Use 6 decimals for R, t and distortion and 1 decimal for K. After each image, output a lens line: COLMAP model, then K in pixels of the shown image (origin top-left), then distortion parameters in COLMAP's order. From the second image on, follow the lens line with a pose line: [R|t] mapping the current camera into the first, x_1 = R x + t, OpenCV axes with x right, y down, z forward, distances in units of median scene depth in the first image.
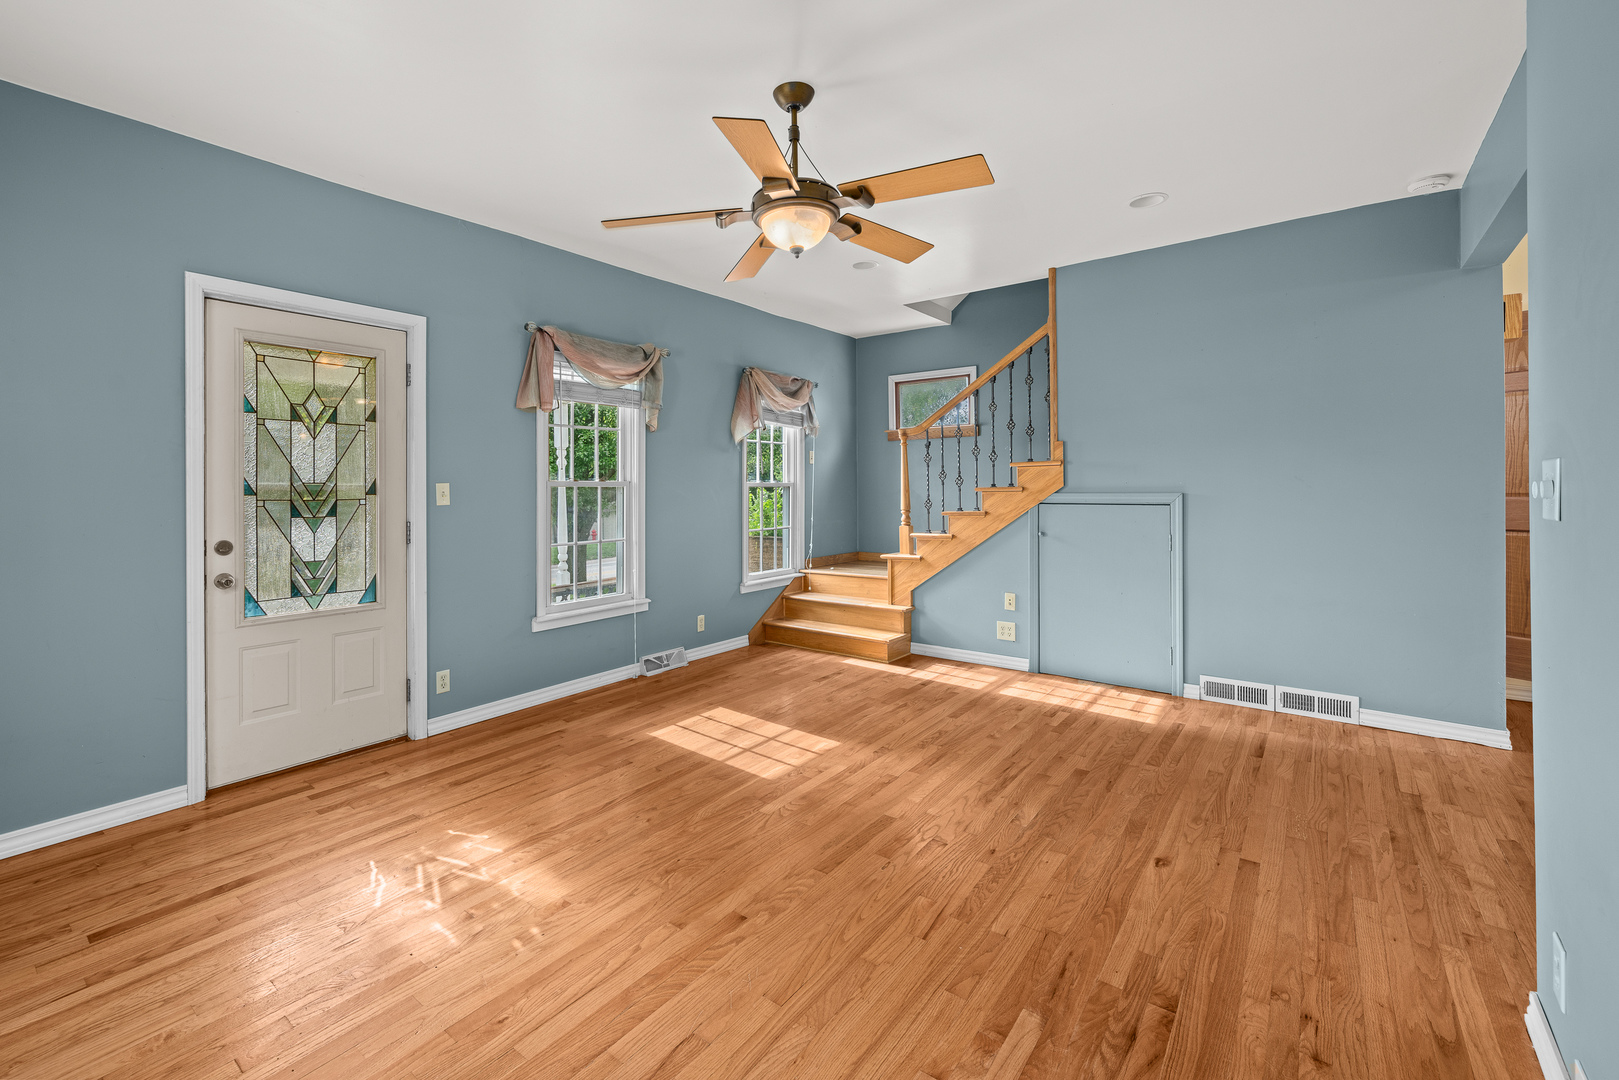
lens RADIAL K [[692.4, 0, 765.5], [0, 692.4, 487.0], [0, 0, 1]] dist [-0.000585, 0.000175]
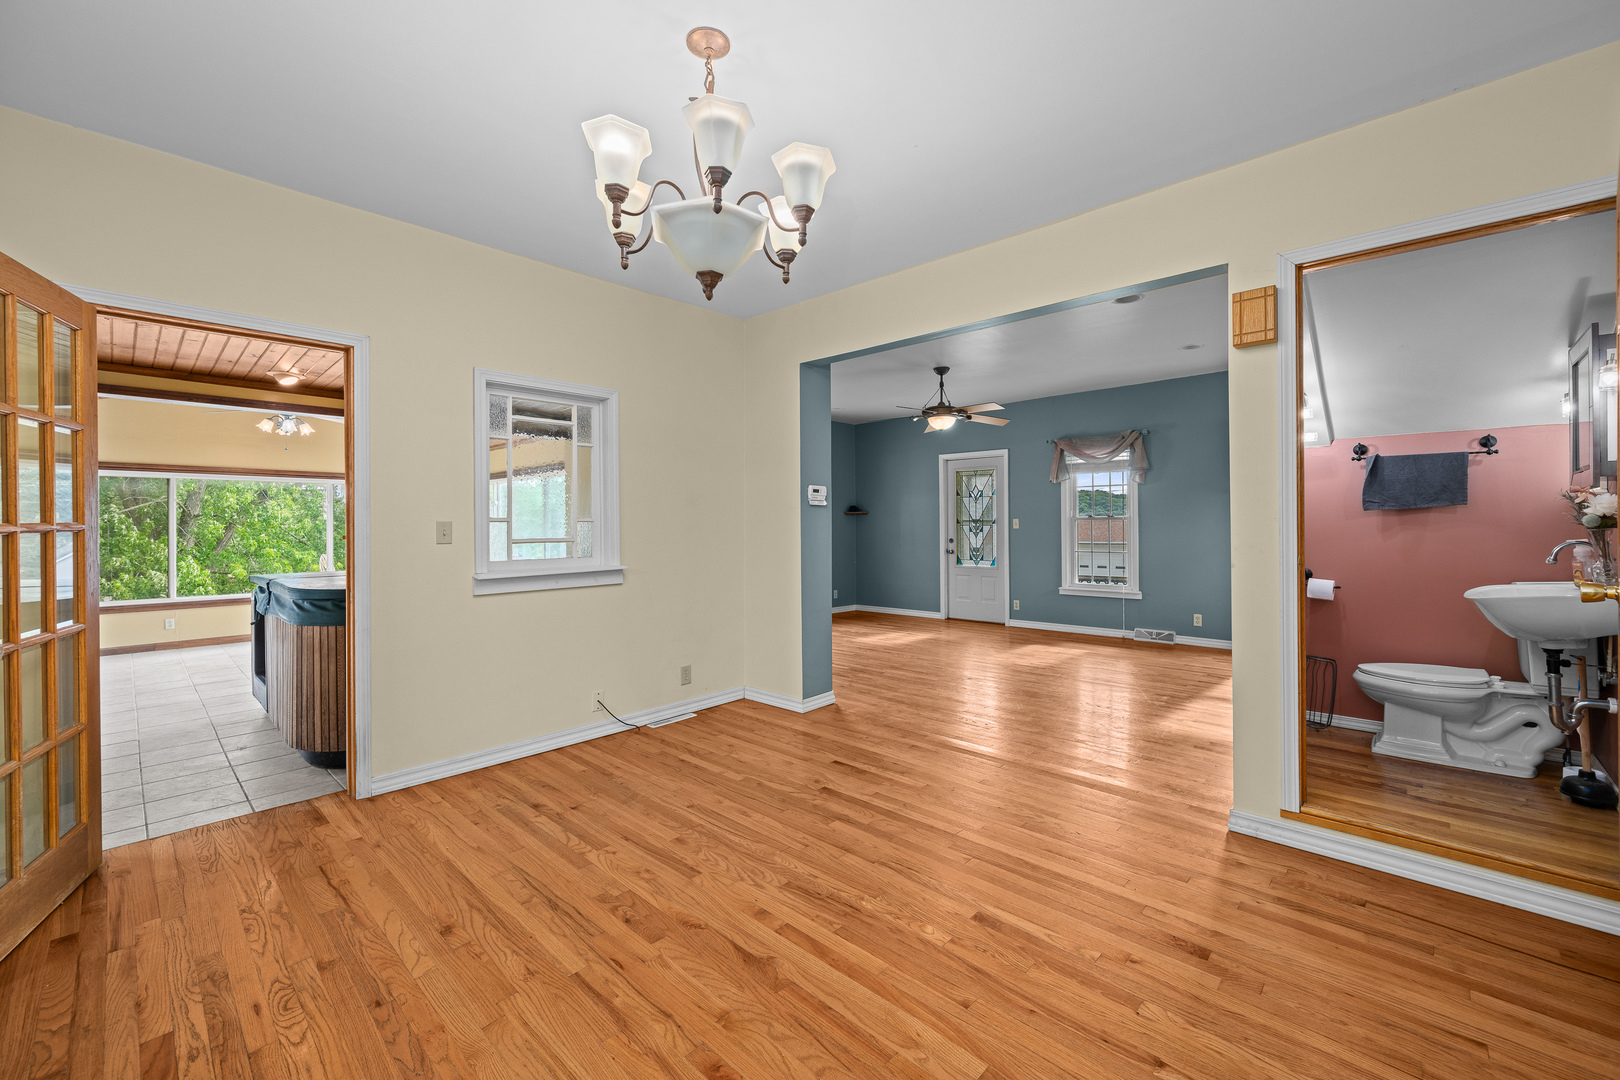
lens RADIAL K [[653.6, 0, 817.5], [0, 653.6, 524.8], [0, 0, 1]] dist [-0.000596, 0.000030]
pose [[-0.072654, 0.007689, -0.997328, 1.924817], [0.008525, 0.999939, 0.007088, -0.008303], [0.997321, -0.007987, -0.072715, 0.549533]]
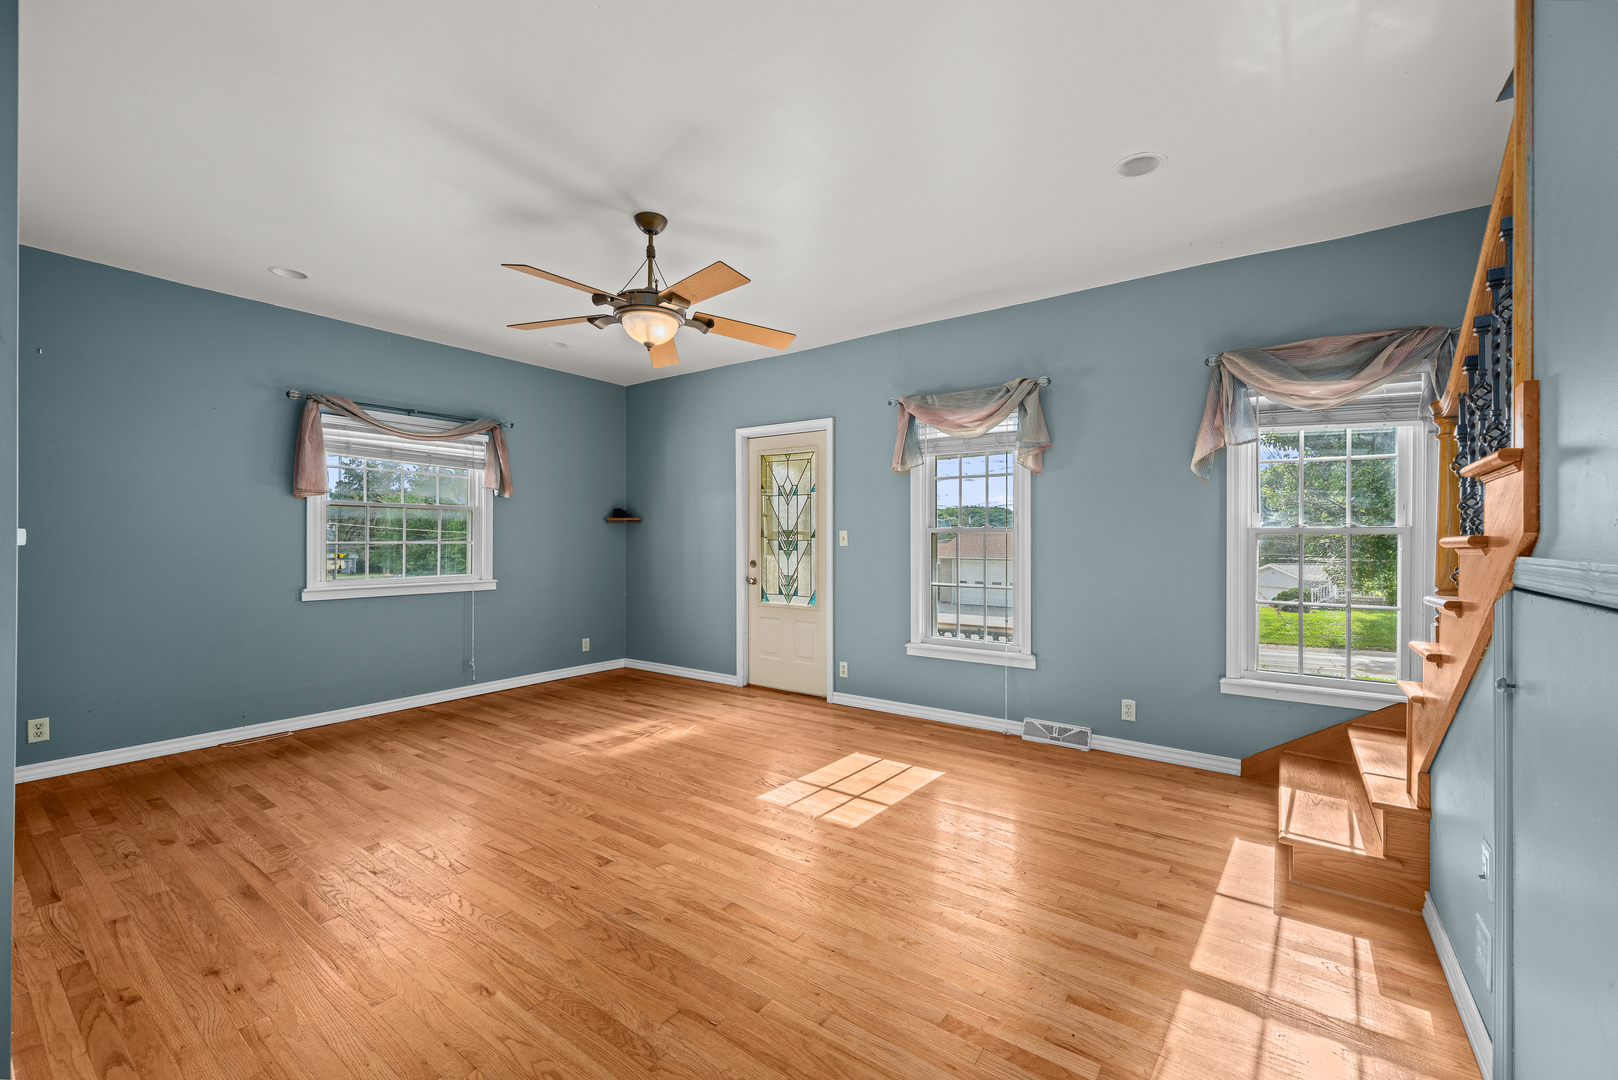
lens RADIAL K [[651.1, 0, 810.2], [0, 651.1, 535.6], [0, 0, 1]] dist [-0.000757, -0.000108]
pose [[0.053407, 0.004912, -0.998561, 0.955324], [-0.001139, 0.999988, 0.004858, -0.001597], [0.998572, 0.000878, 0.053411, 0.945004]]
